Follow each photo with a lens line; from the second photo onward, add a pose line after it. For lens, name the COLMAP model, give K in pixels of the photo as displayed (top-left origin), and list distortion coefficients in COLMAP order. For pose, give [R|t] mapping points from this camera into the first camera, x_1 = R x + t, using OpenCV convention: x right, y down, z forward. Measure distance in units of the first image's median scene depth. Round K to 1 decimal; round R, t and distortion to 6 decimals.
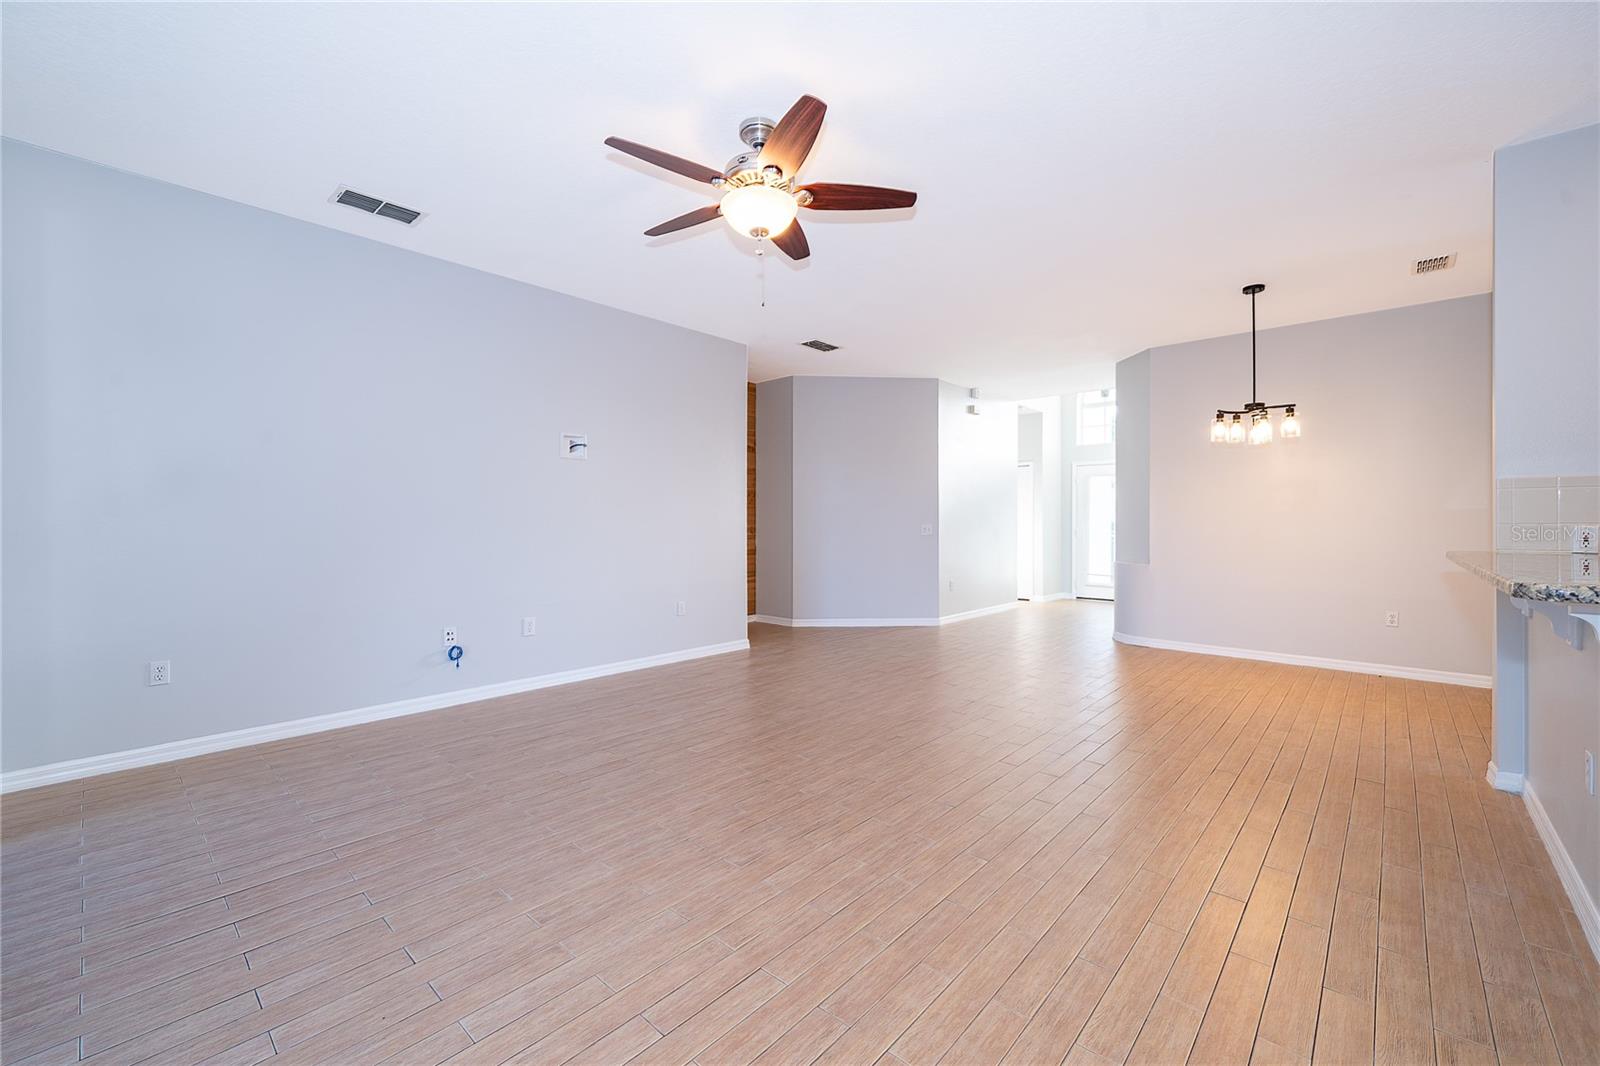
lens RADIAL K [[654.3, 0, 802.2], [0, 654.3, 529.0], [0, 0, 1]] dist [-0.000631, 0.000150]
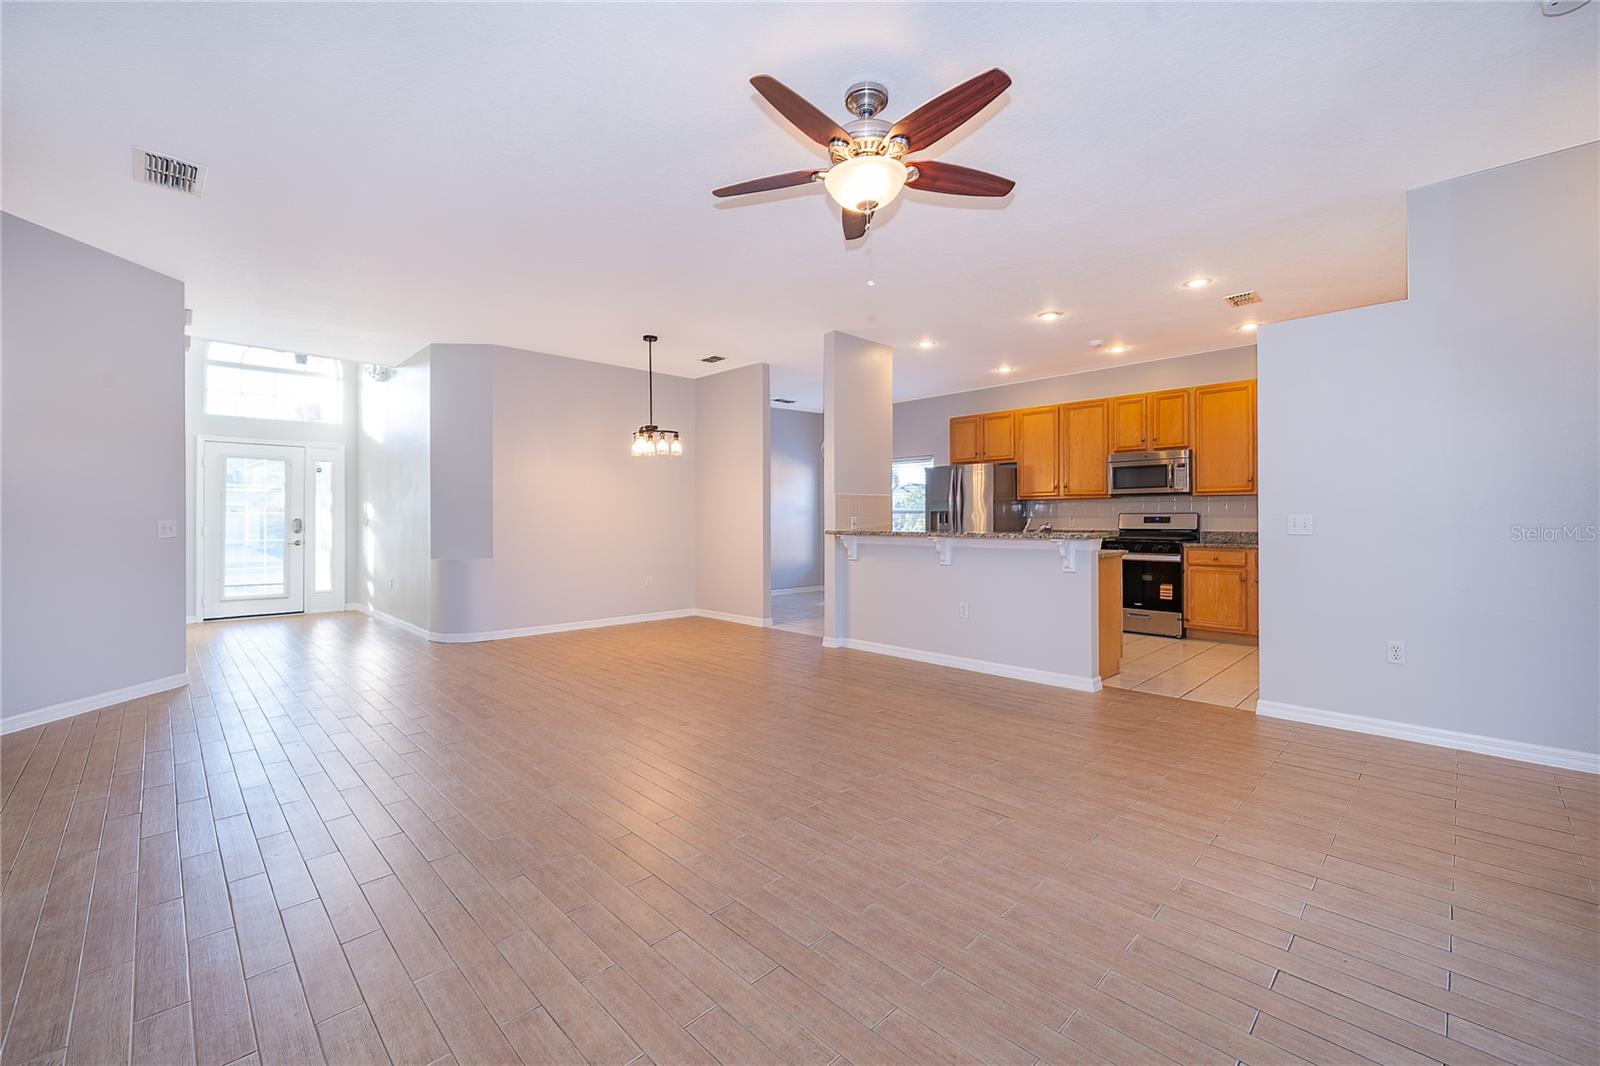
lens RADIAL K [[654.3, 0, 802.1], [0, 654.3, 517.5], [0, 0, 1]] dist [-0.000631, 0.000150]
pose [[0.055386, -0.002436, 0.998462, -0.892016], [0.013183, 0.999912, 0.001708, -0.007599], [-0.998378, 0.013068, 0.055413, 0.919349]]
